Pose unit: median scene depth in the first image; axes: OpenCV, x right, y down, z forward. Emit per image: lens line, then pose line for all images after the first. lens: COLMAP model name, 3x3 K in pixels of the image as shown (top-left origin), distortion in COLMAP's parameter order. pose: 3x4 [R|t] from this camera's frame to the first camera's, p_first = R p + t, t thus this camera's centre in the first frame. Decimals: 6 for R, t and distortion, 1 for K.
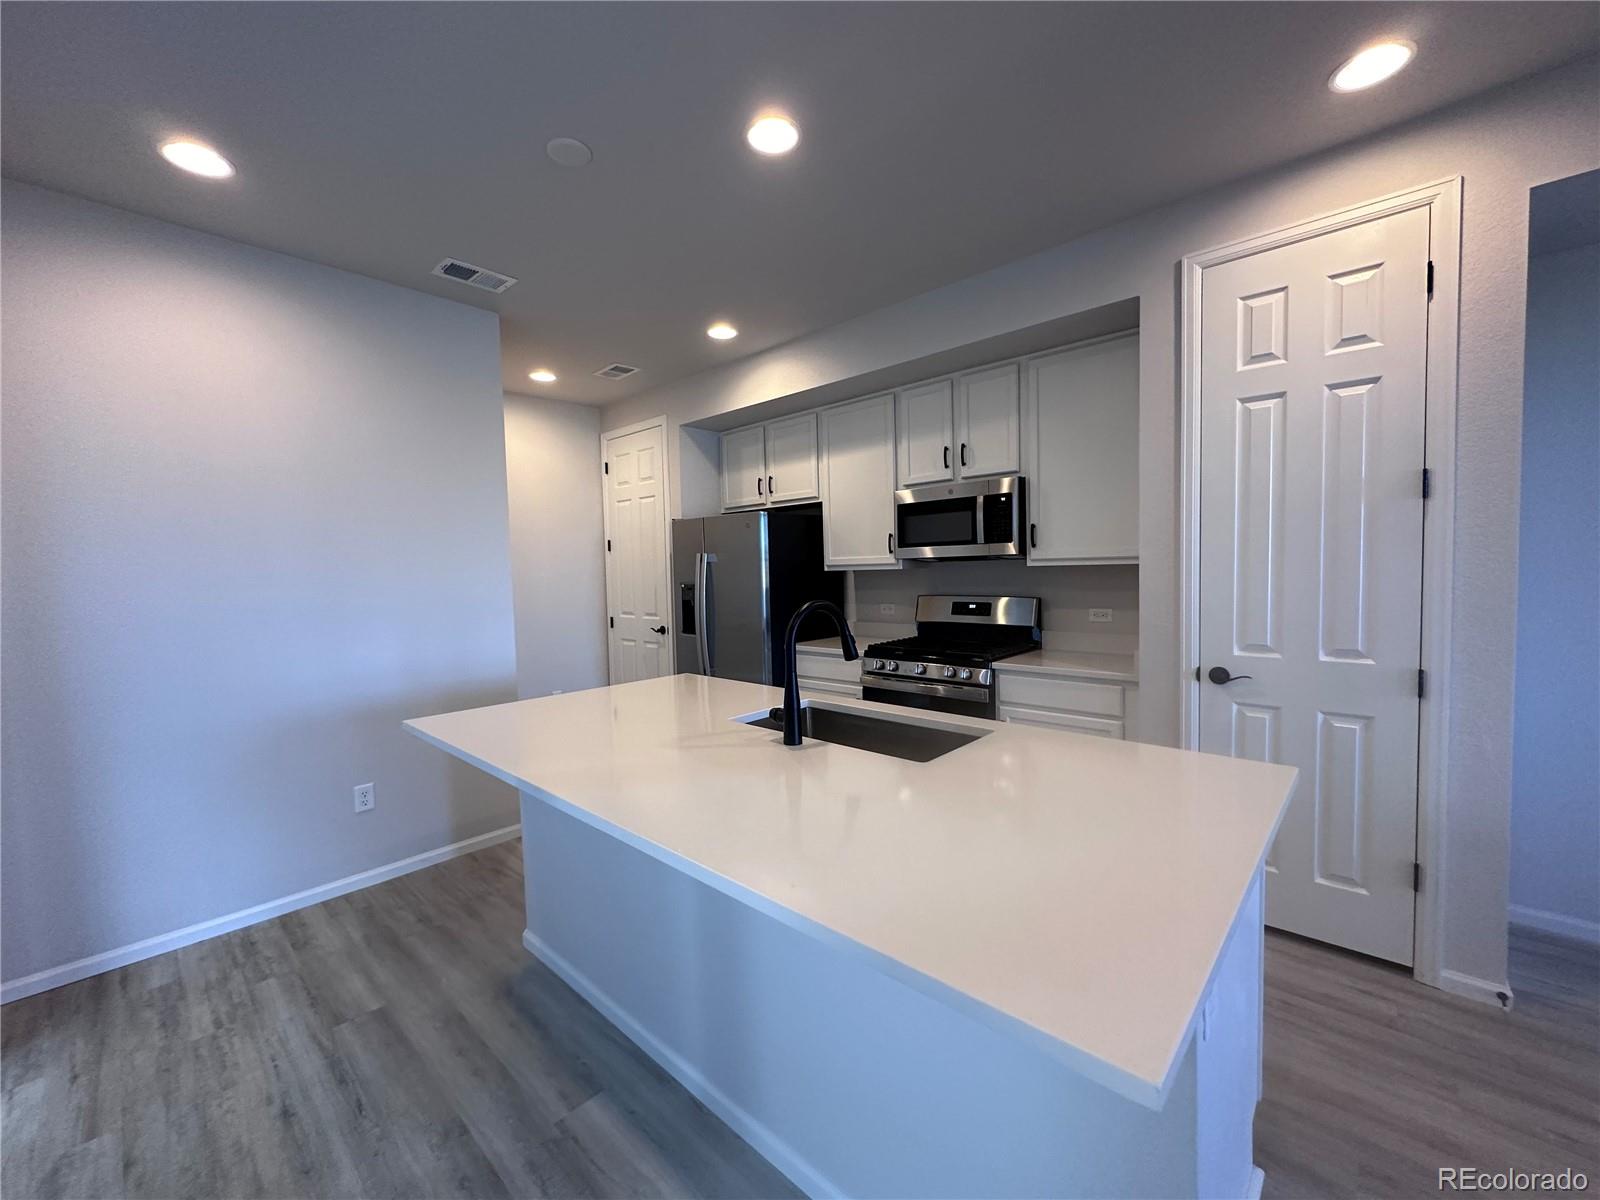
lens RADIAL K [[641.8, 0, 800.0], [0, 641.8, 600.0], [0, 0, 1]] dist [0.011939, 0.000023]
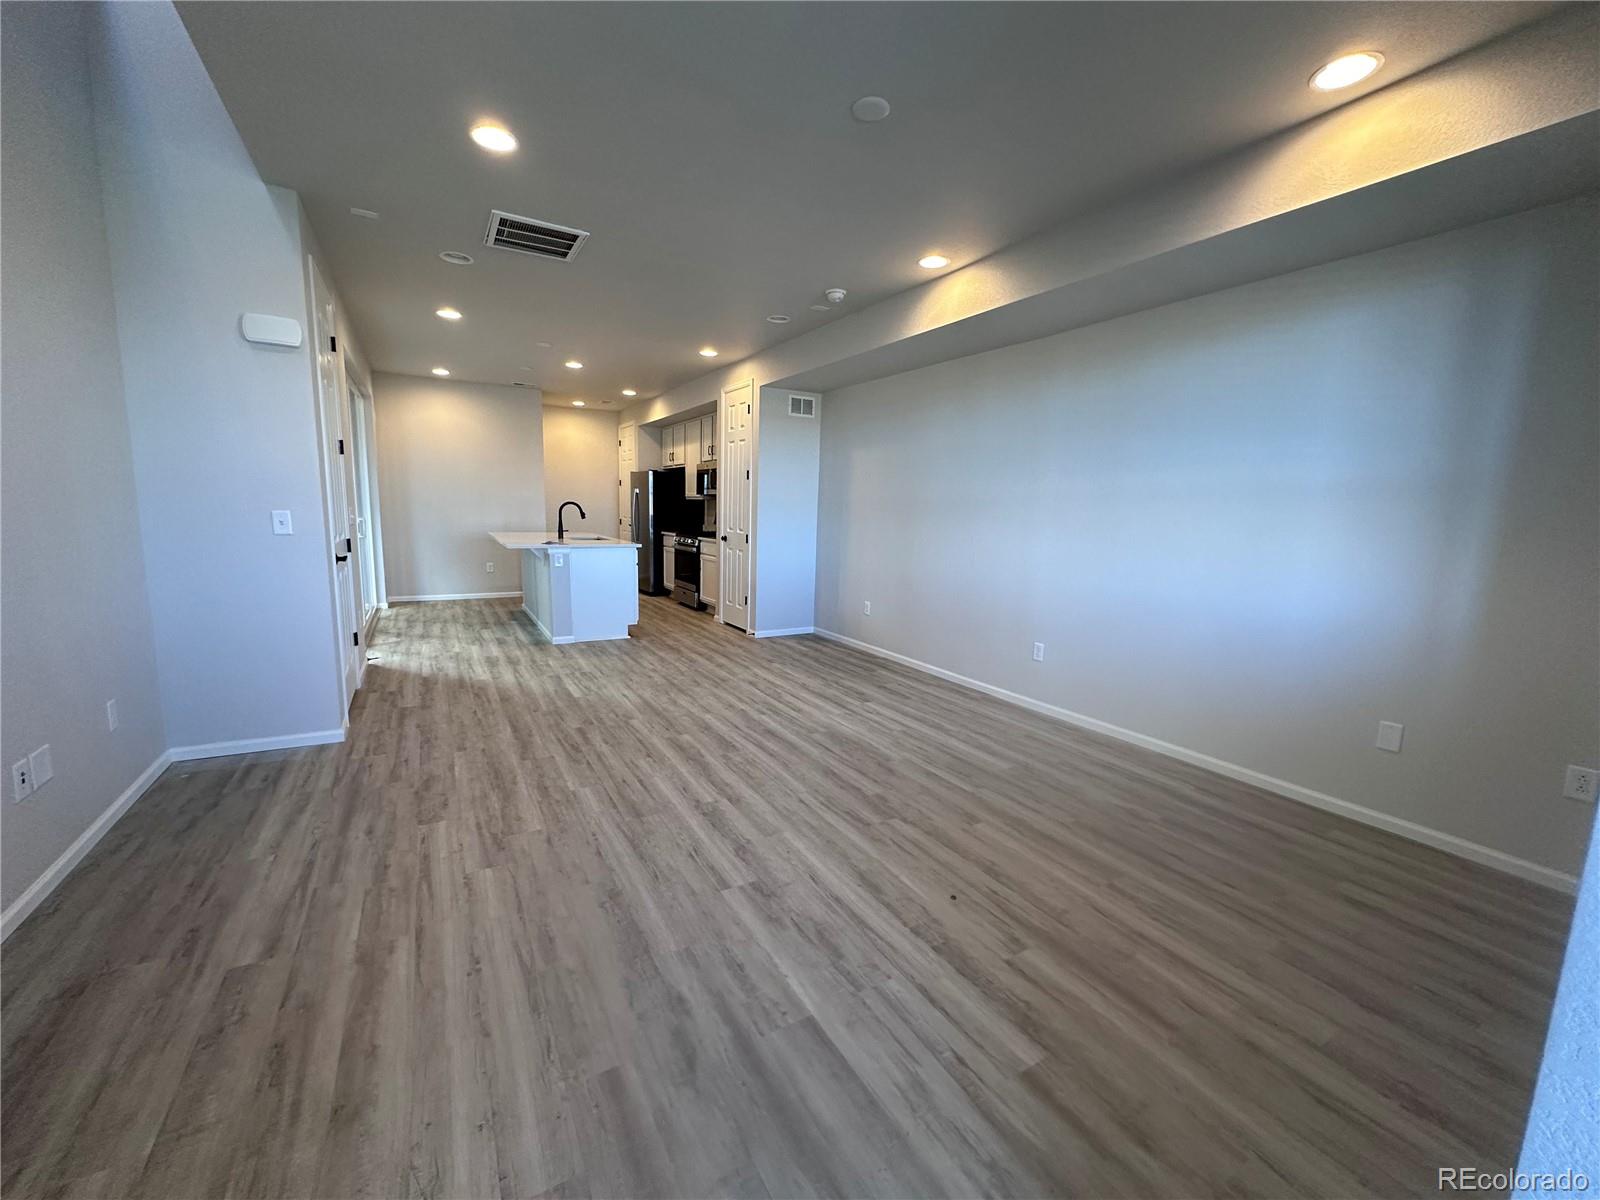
lens RADIAL K [[641.8, 0, 800.0], [0, 641.8, 600.0], [0, 0, 1]] dist [0.011939, 0.000023]
pose [[0.952764, 0.097333, -0.287693, 1.161432], [-0.071211, 0.992443, 0.099933, 0.051555], [0.295246, -0.074726, 0.952495, -1.049259]]
